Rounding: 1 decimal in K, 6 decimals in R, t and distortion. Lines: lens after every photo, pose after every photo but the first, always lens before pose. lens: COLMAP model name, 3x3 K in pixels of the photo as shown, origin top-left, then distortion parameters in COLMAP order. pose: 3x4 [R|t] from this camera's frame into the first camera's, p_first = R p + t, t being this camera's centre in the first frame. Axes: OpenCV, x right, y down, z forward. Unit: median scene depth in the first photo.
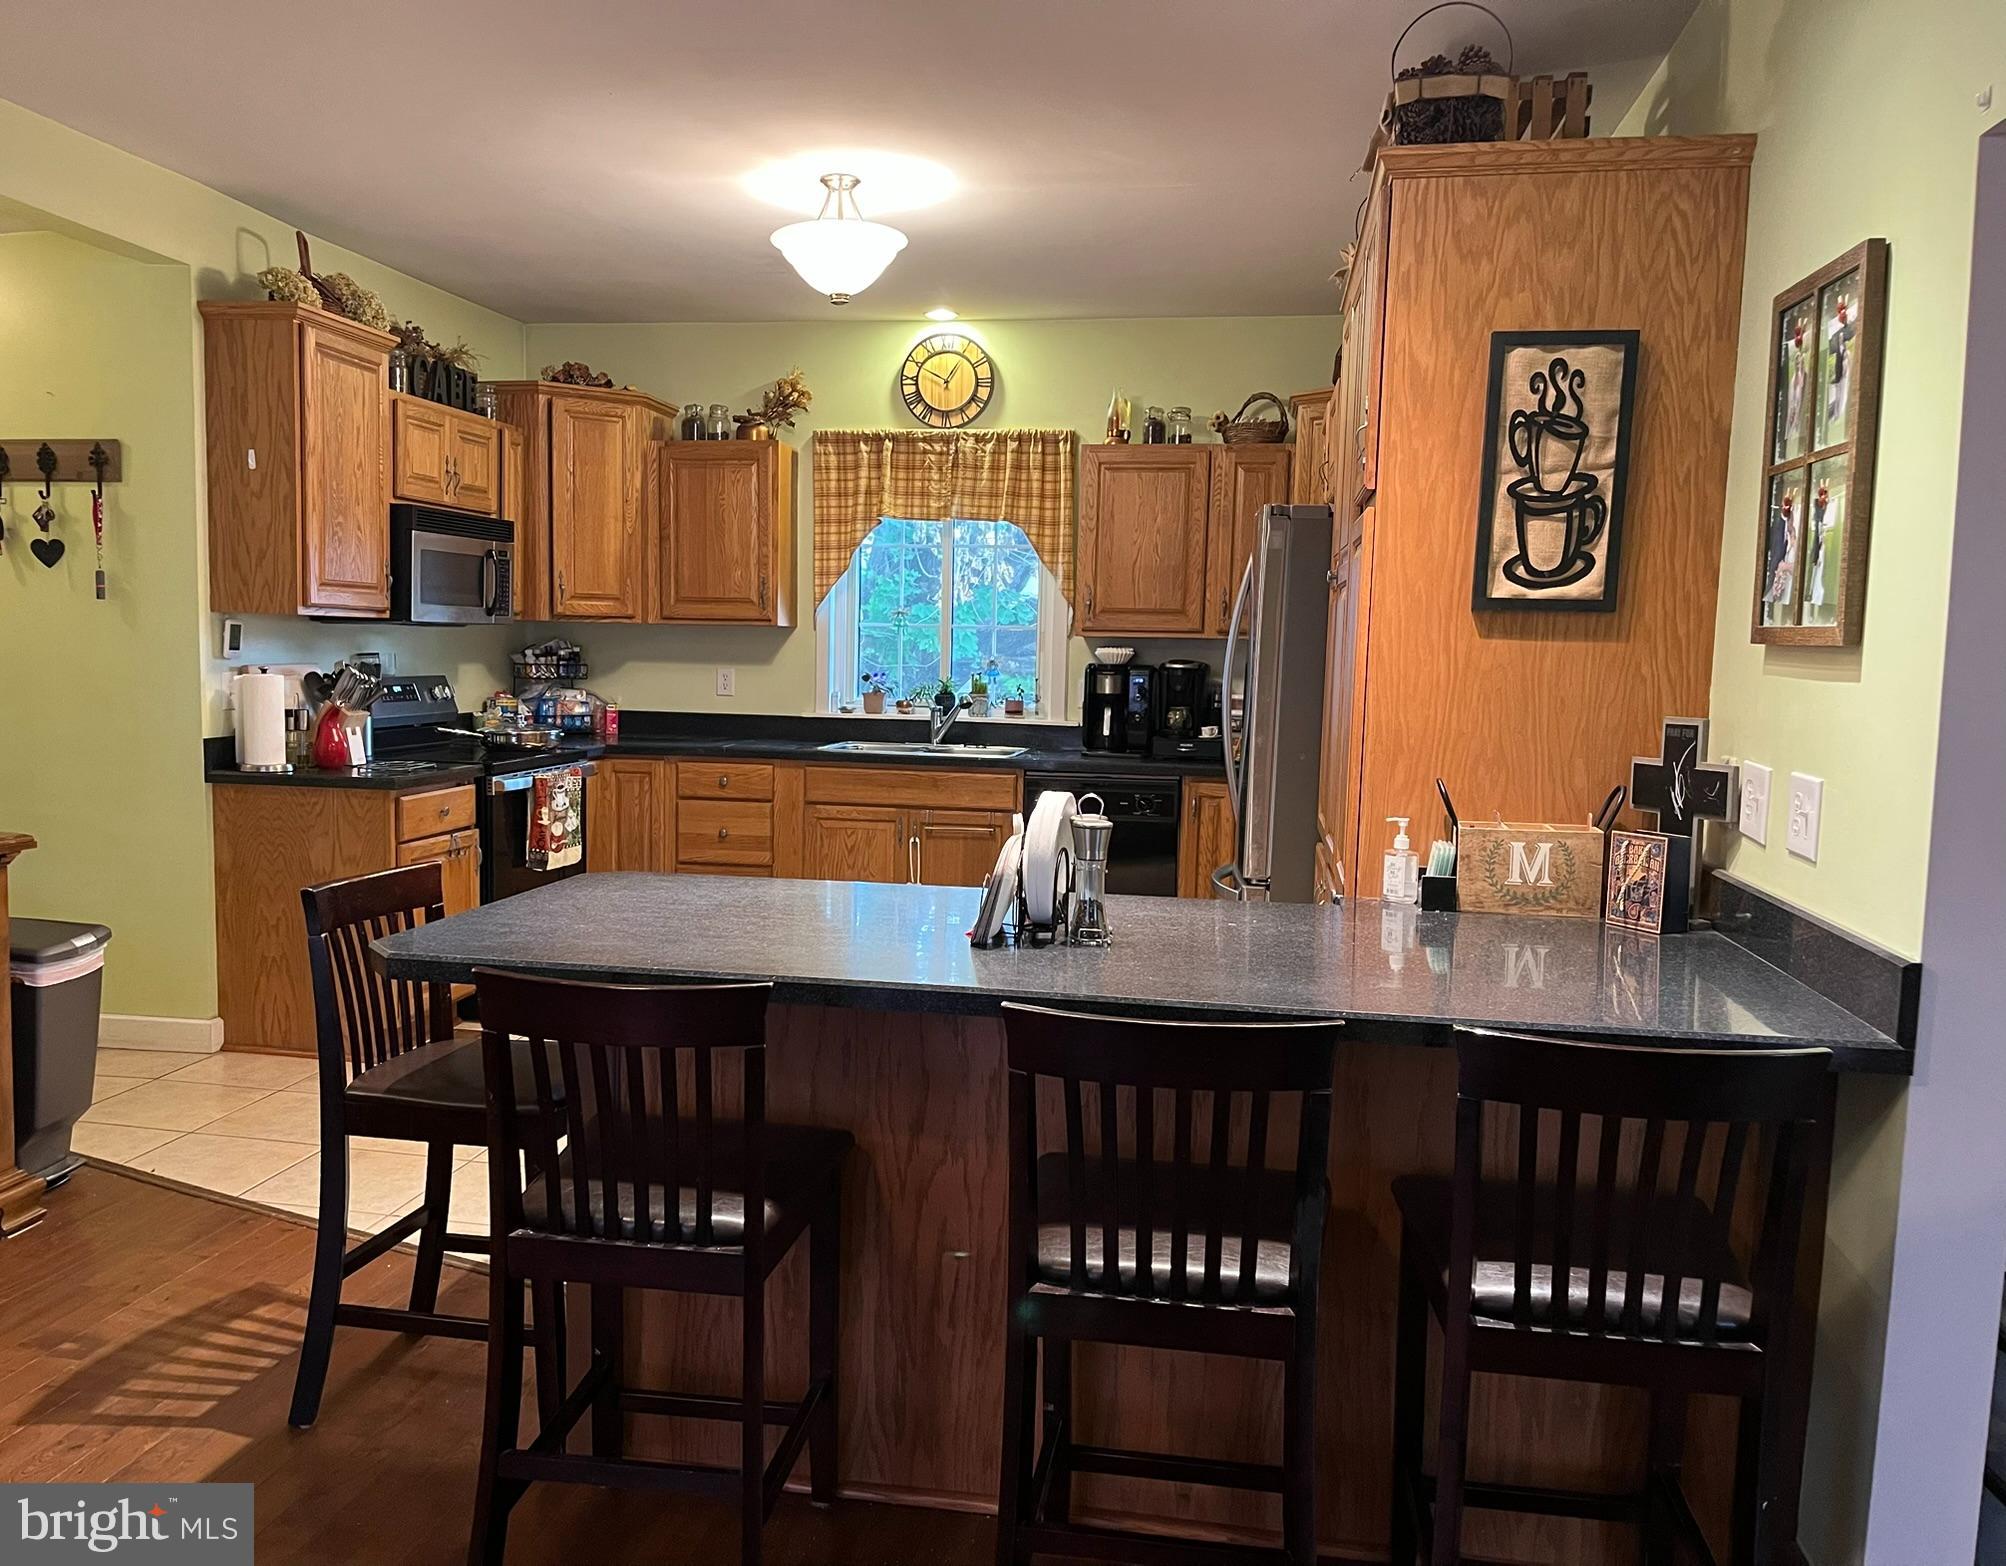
lens RADIAL K [[1564.6, 0, 969.1], [0, 1564.6, 761.3], [0, 0, 1]] dist [0.053363, -0.013407]
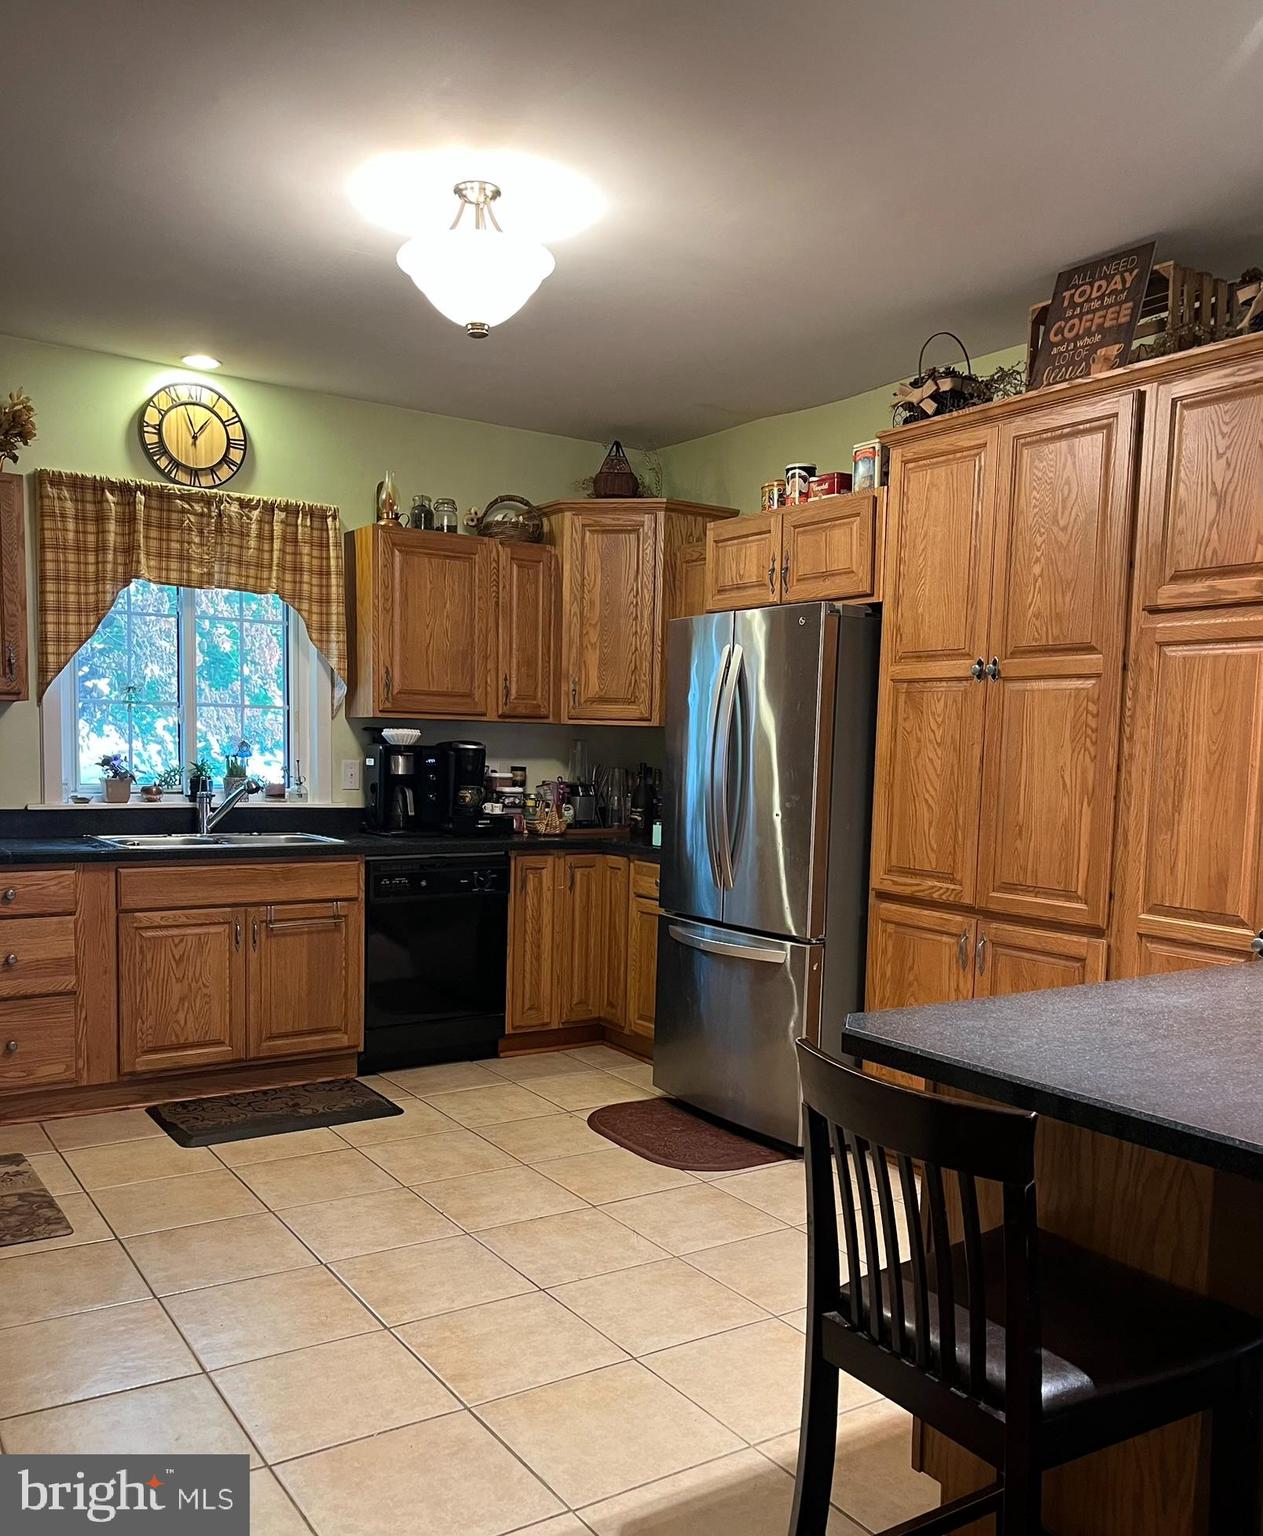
lens RADIAL K [[1259.3, 0, 630.2], [0, 1259.3, 826.0], [0, 0, 1]] dist [0.038762, -0.019930]
pose [[0.726131, -0.051120, 0.685653, -0.373000], [0.047354, 0.998583, 0.024301, -0.023275], [-0.685924, 0.014823, 0.727523, 0.314300]]
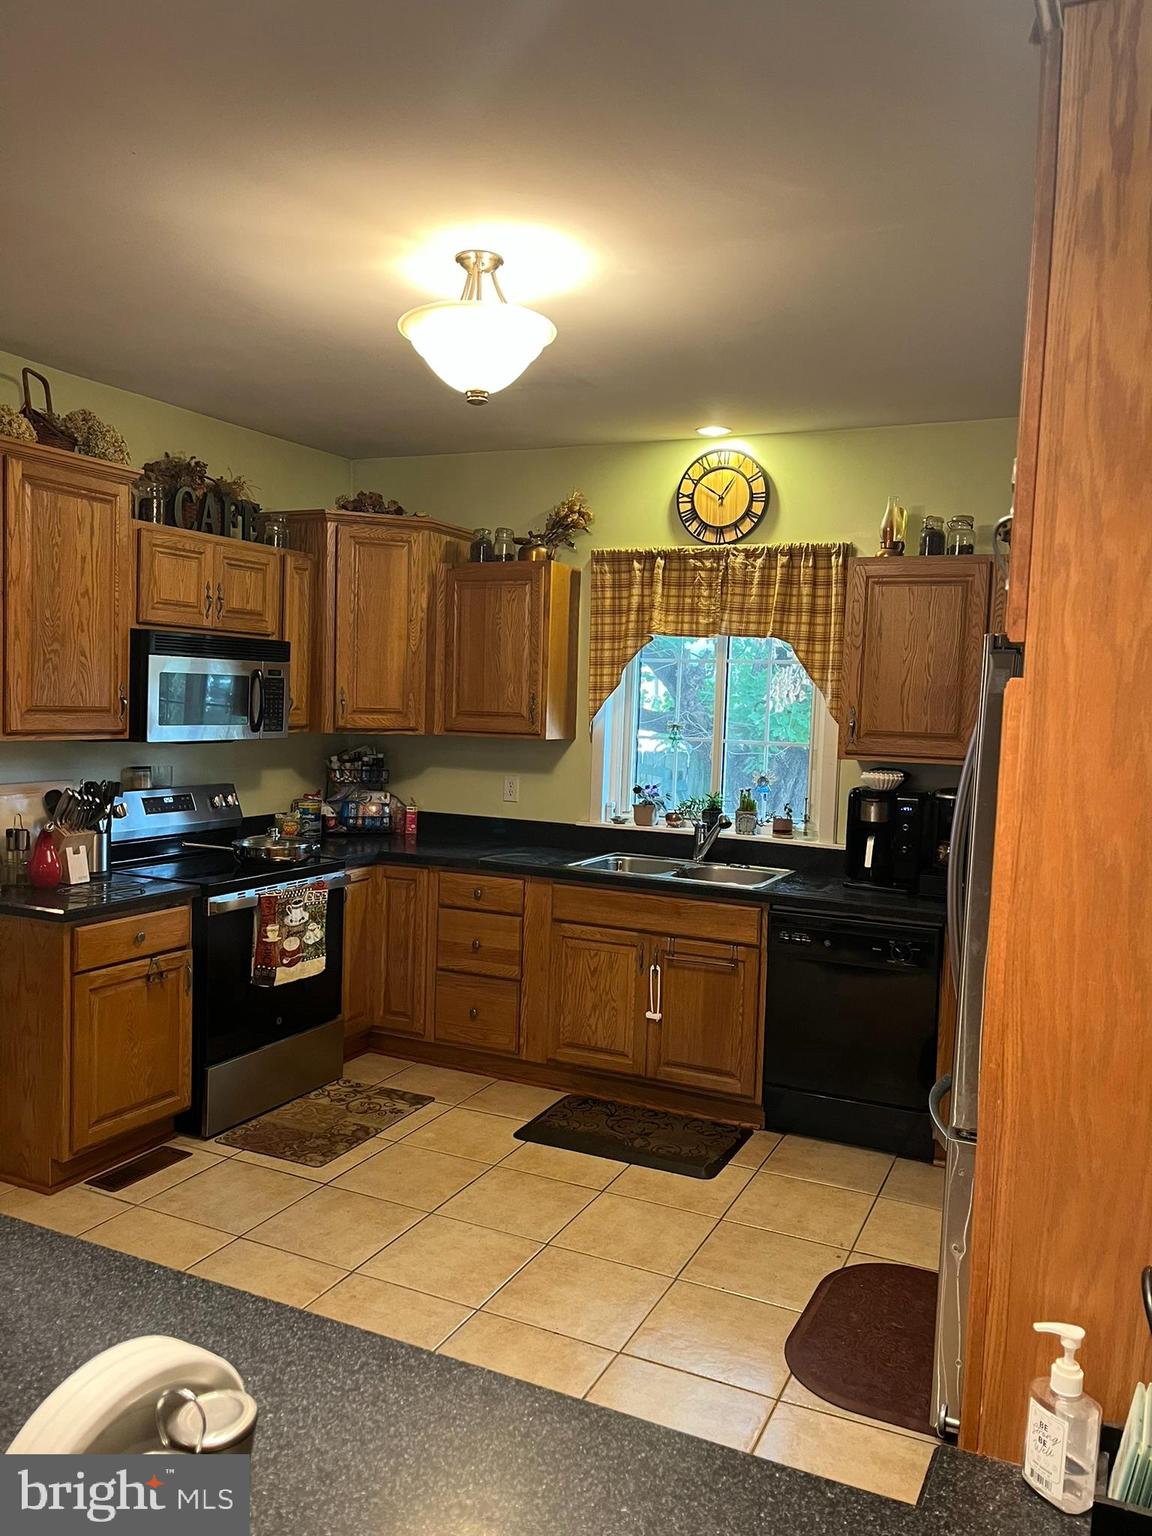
lens RADIAL K [[1154.7, 0, 585.0], [0, 1154.7, 766.0], [0, 0, 1]] dist [0.059872, -0.043341]
pose [[0.964871, 0.027233, -0.261309, 0.106090], [-0.033569, 0.999240, -0.019813, -0.058436], [0.260571, 0.027889, 0.965052, 0.292381]]
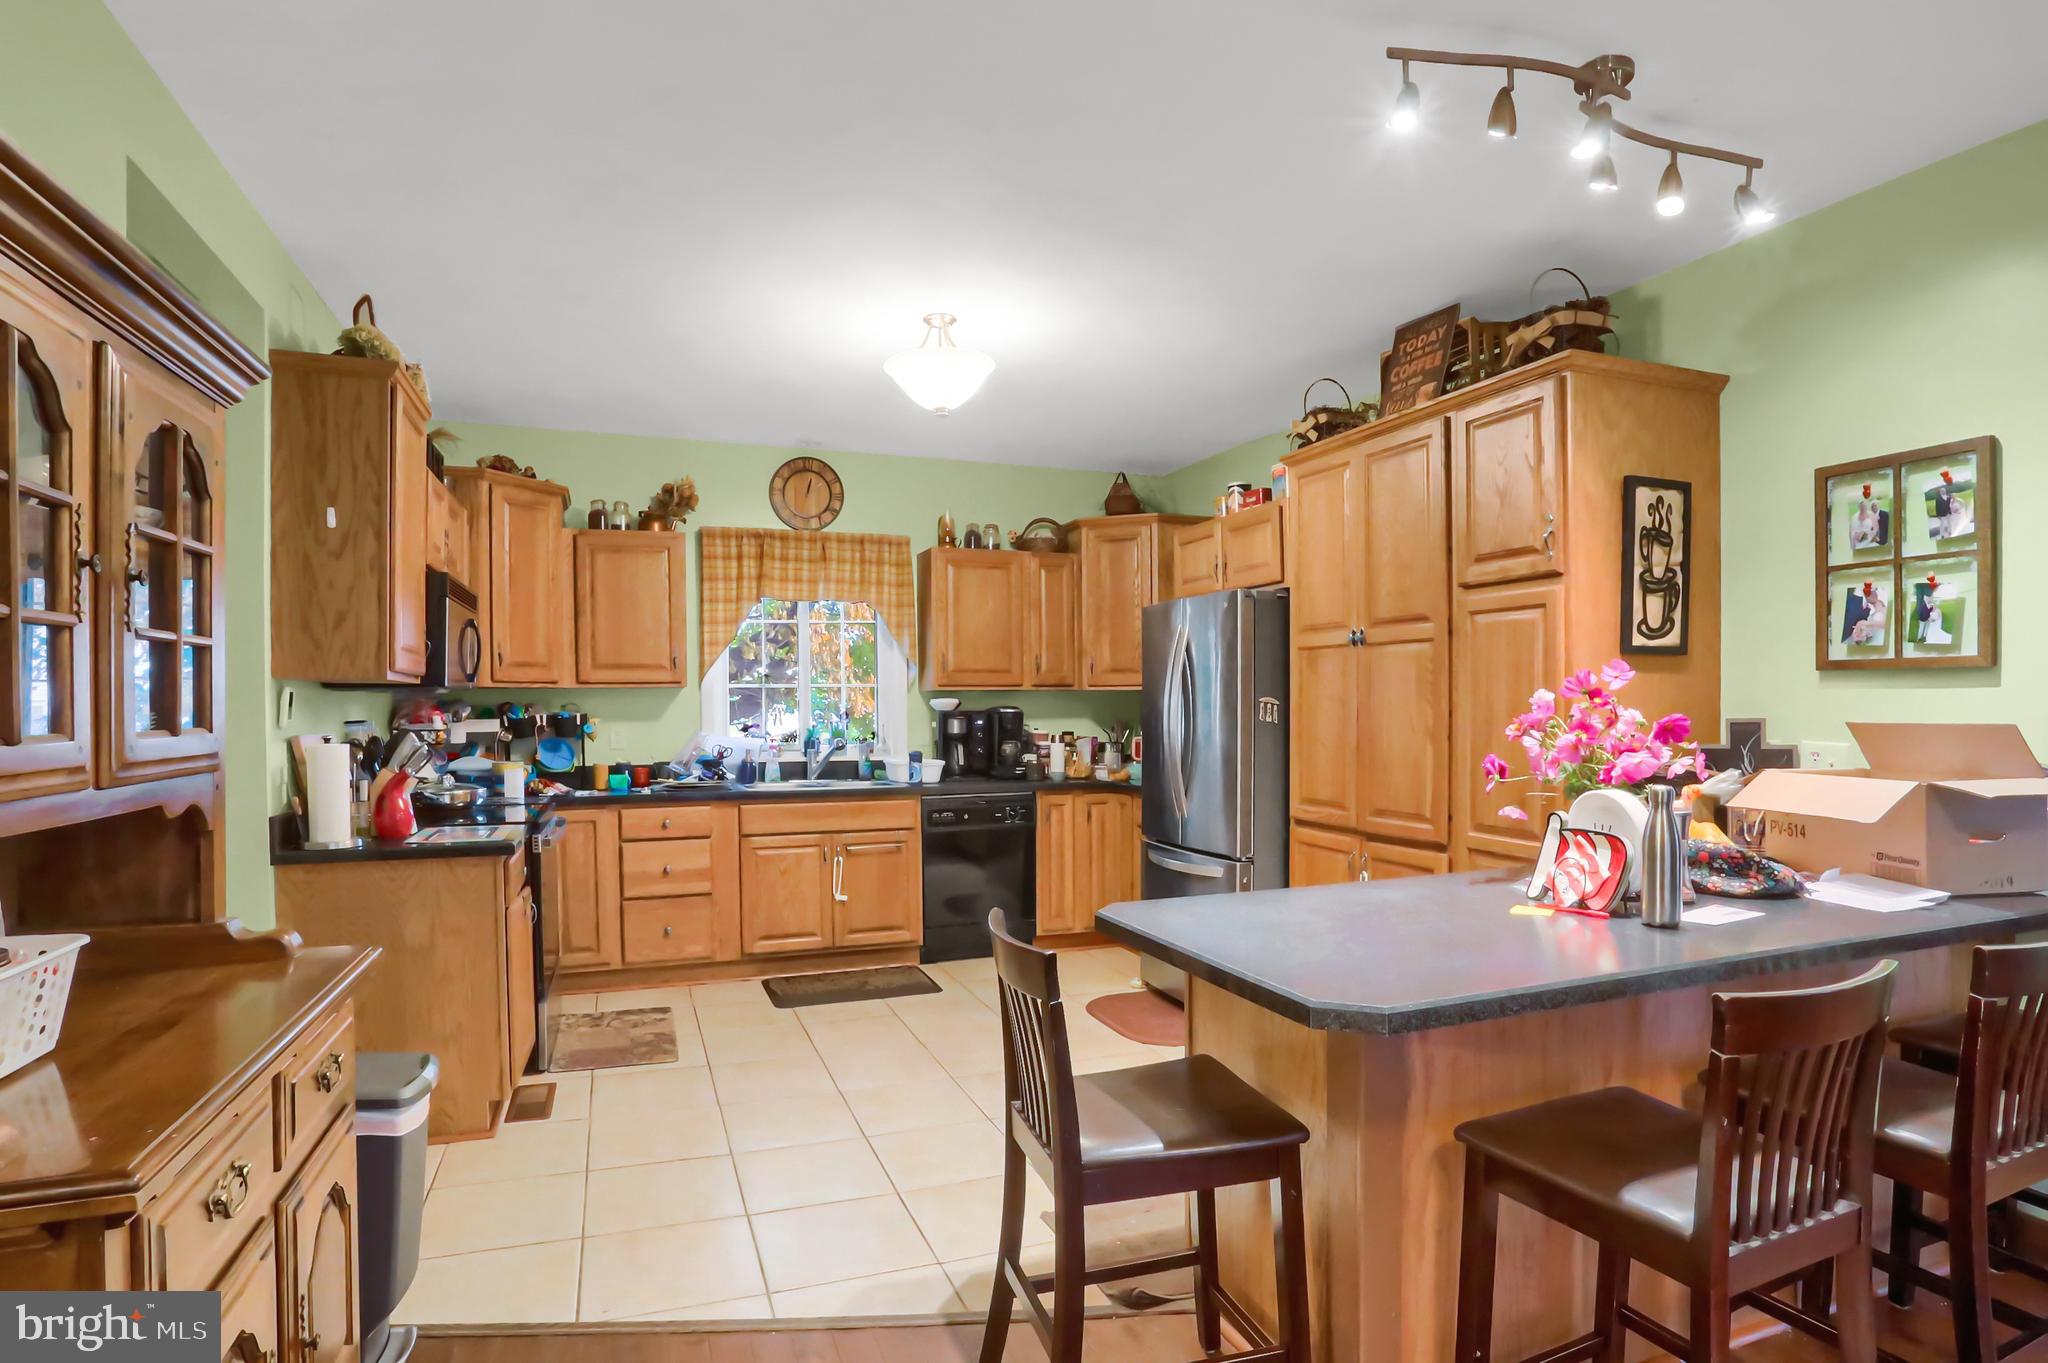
lens RADIAL K [[1051.0, 0, 1035.4], [0, 1051.0, 693.4], [0, 0, 1]] dist [-0.049097, 0.002038]
pose [[0.855232, -0.021689, 0.517791, -0.321705], [0.065546, 0.995627, -0.066556, -0.013471], [-0.514083, 0.090860, 0.852914, 0.209244]]
